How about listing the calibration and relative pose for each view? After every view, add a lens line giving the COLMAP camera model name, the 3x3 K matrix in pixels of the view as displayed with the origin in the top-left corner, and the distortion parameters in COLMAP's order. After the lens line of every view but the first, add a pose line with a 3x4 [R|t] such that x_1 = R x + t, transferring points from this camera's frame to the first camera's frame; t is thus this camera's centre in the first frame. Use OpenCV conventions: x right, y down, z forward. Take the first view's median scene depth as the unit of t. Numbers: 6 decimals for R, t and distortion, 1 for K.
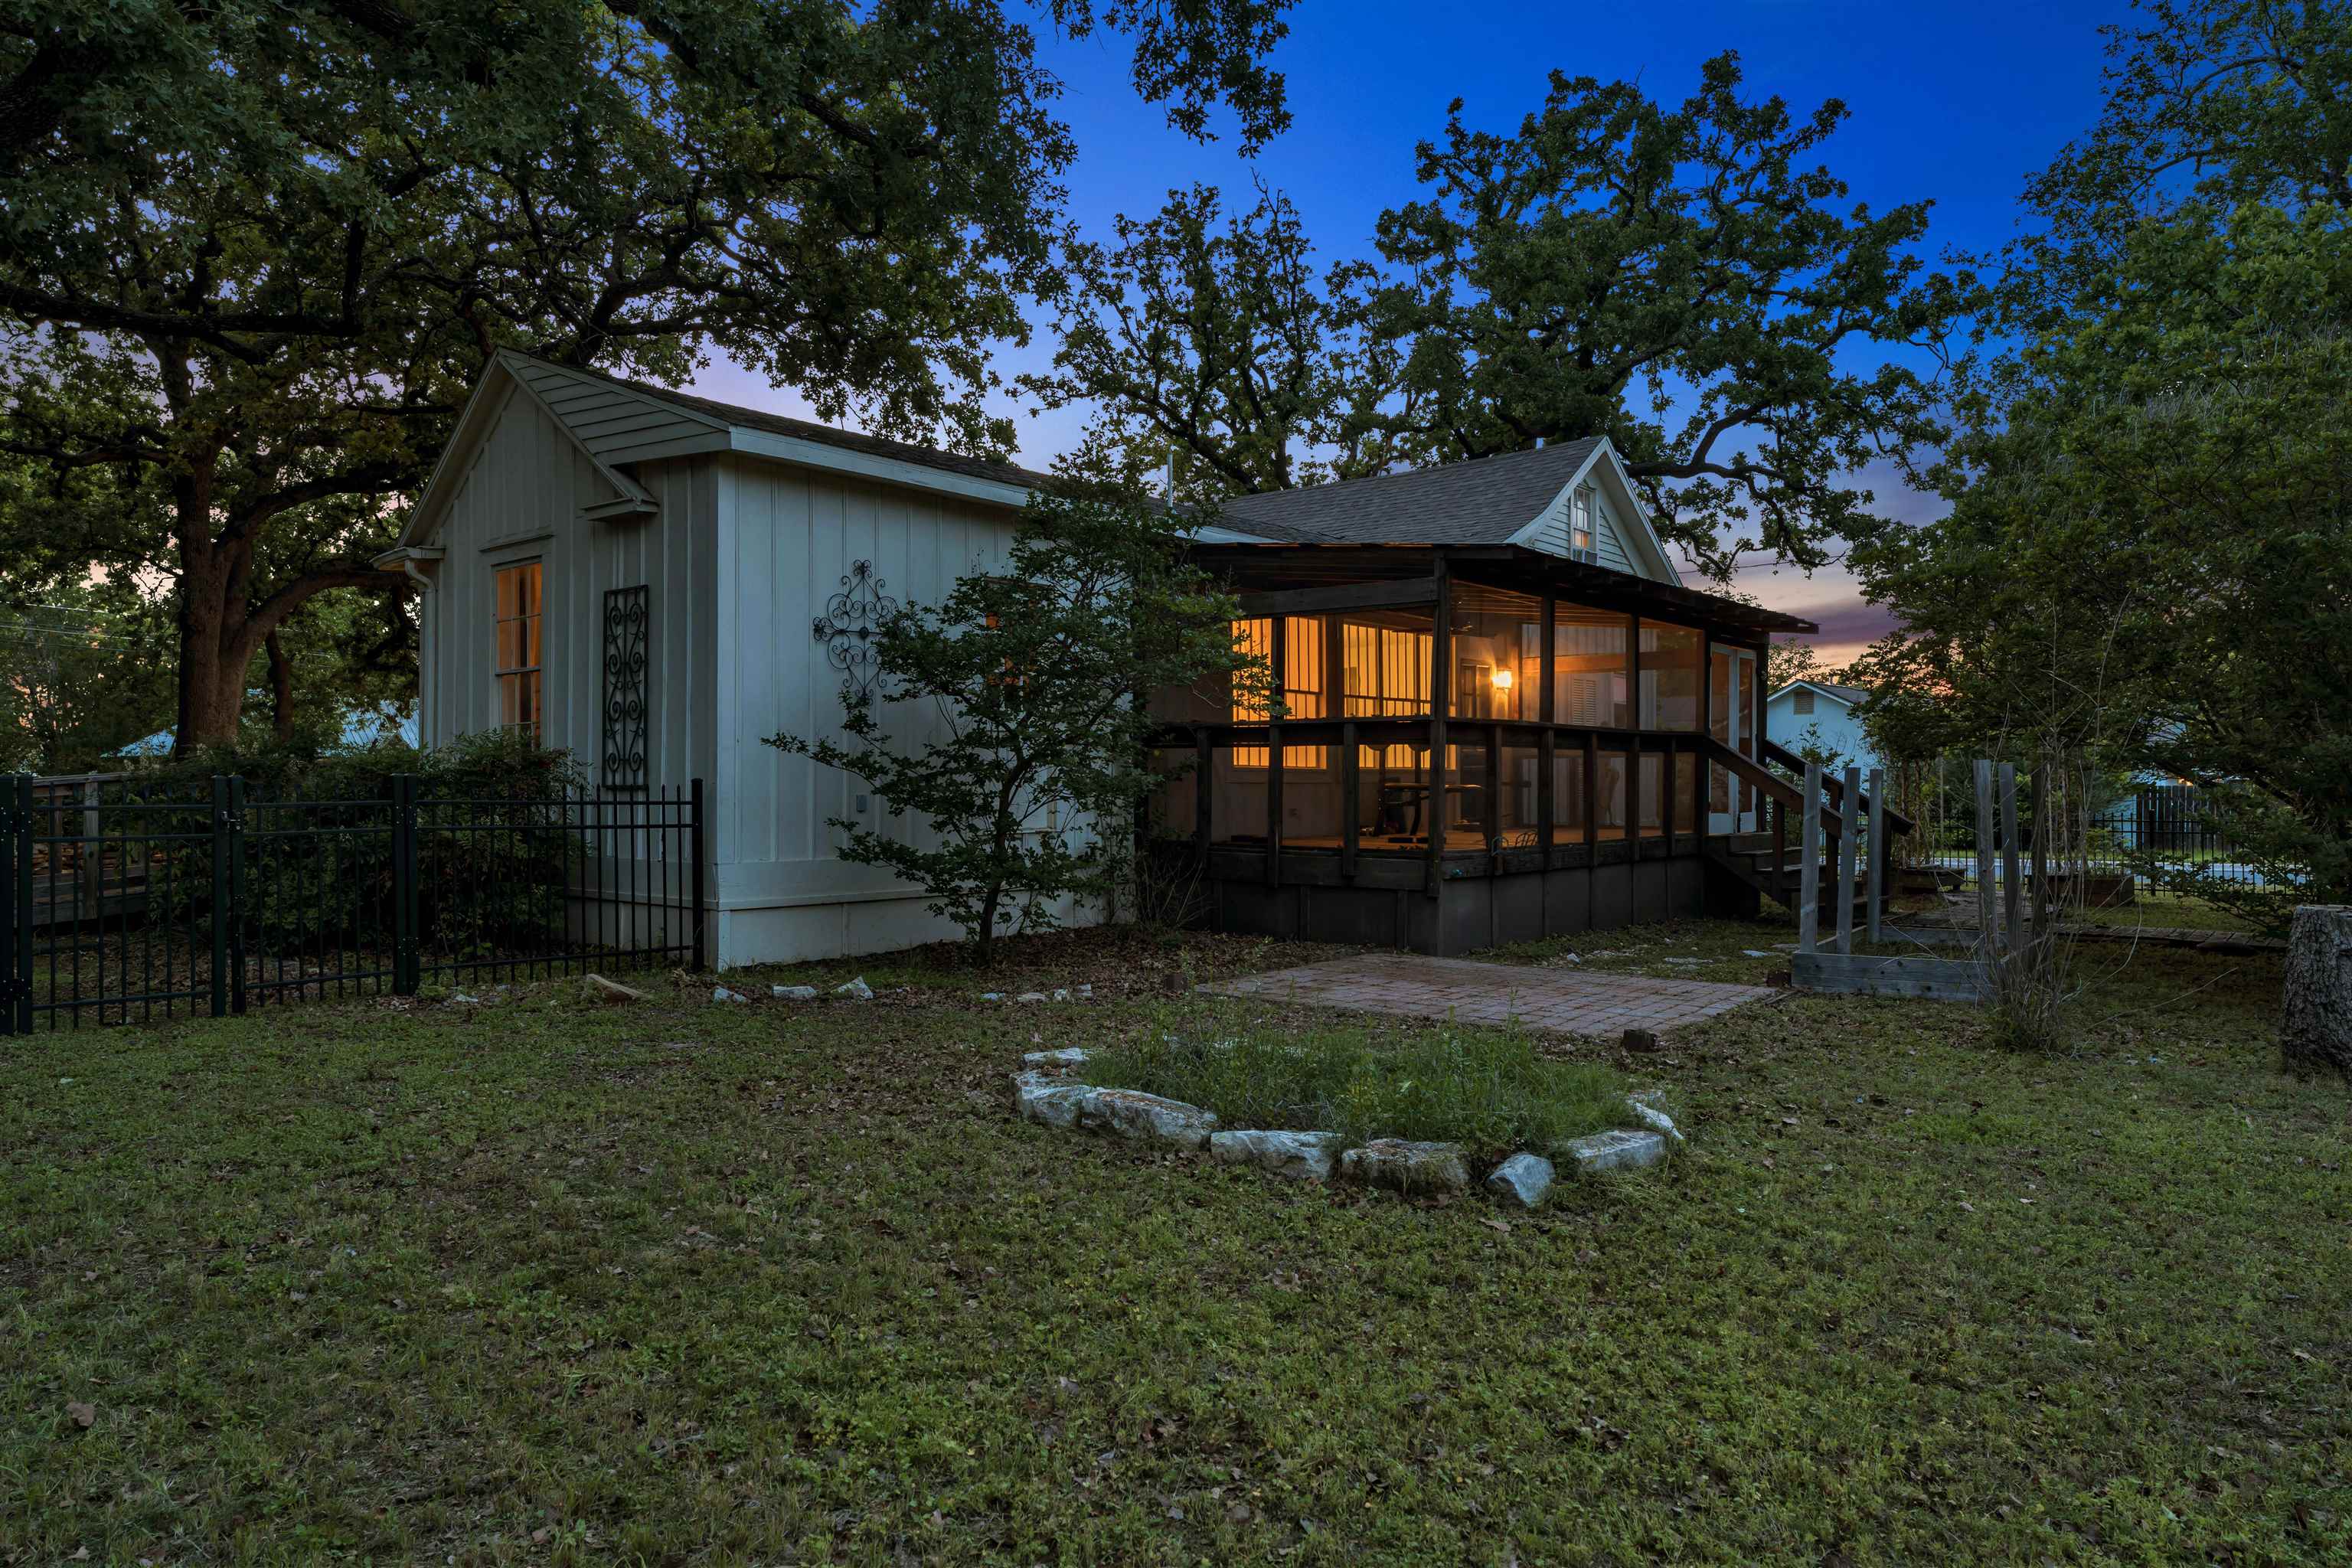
lens RADIAL K [[1509.1, 0, 1176.0], [0, 1509.1, 784.0], [0, 0, 1]] dist [-0.005530, -0.001053]
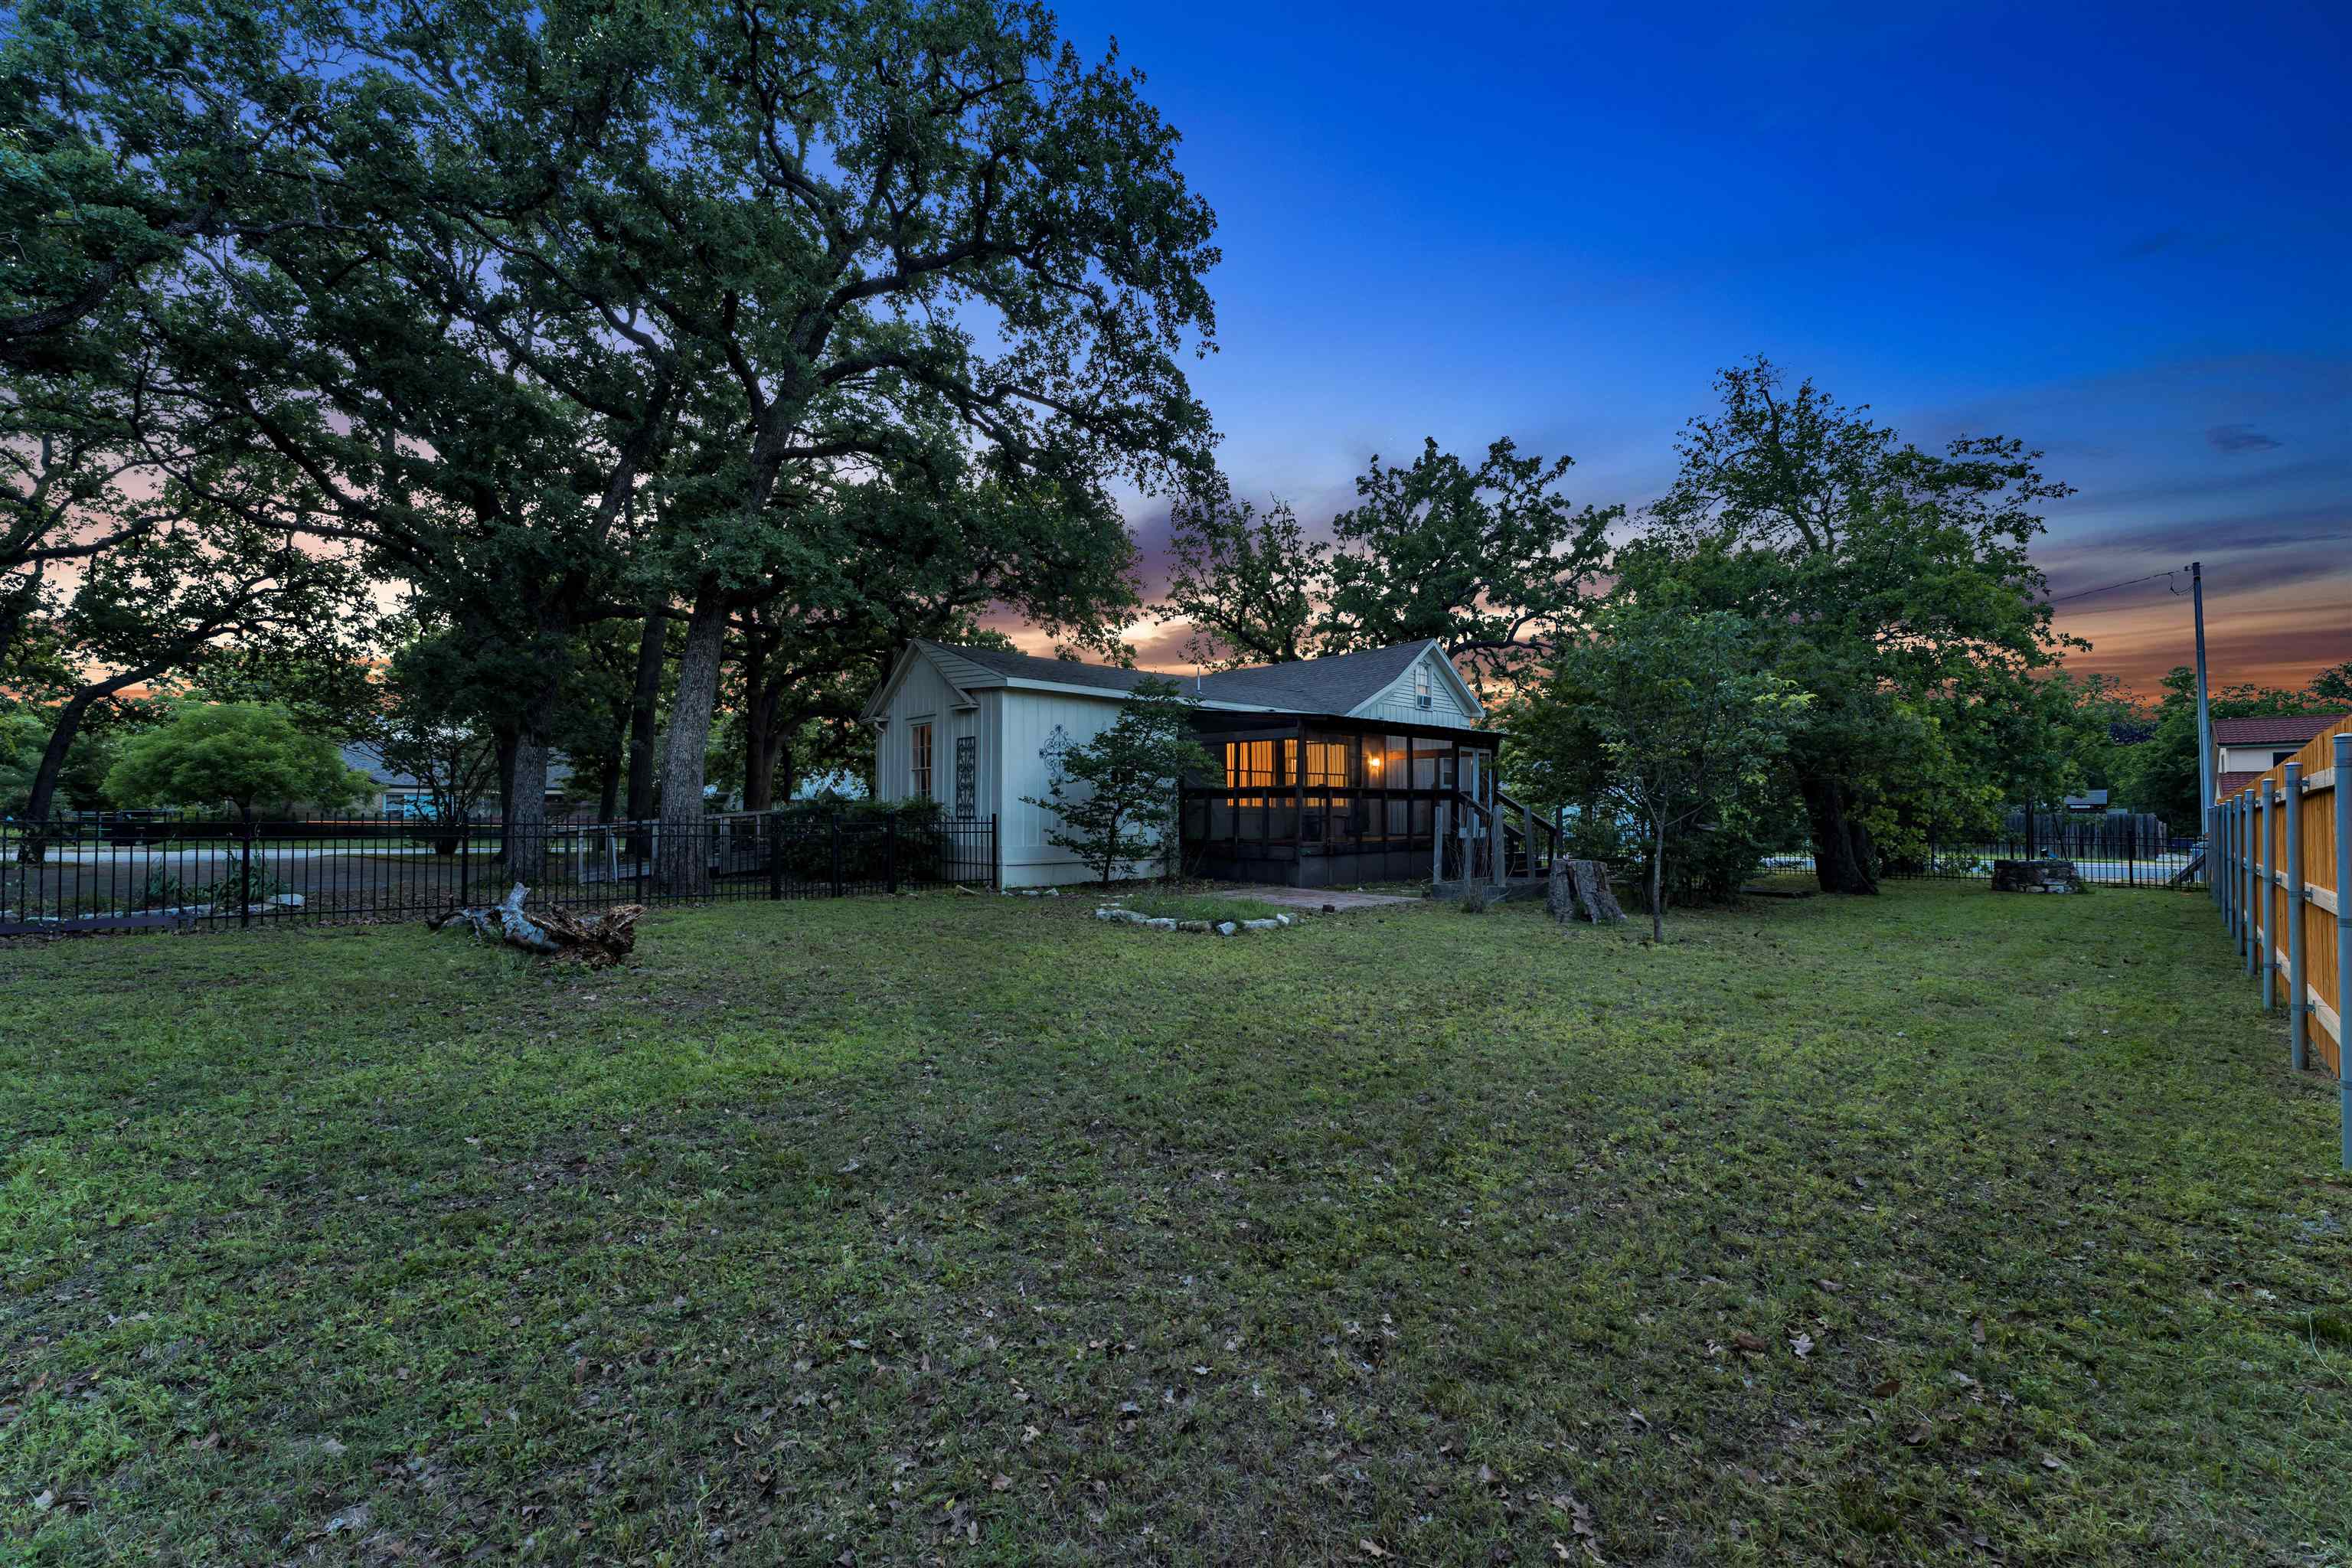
lens RADIAL K [[992.2, 0, 1176.0], [0, 992.2, 784.0], [0, 0, 1]] dist [0.000179, 0.000001]
pose [[0.993557, -0.005581, -0.113197, 0.150040], [0.002443, 0.999610, -0.027835, -0.005389], [0.113308, 0.027379, 0.993183, -0.532788]]
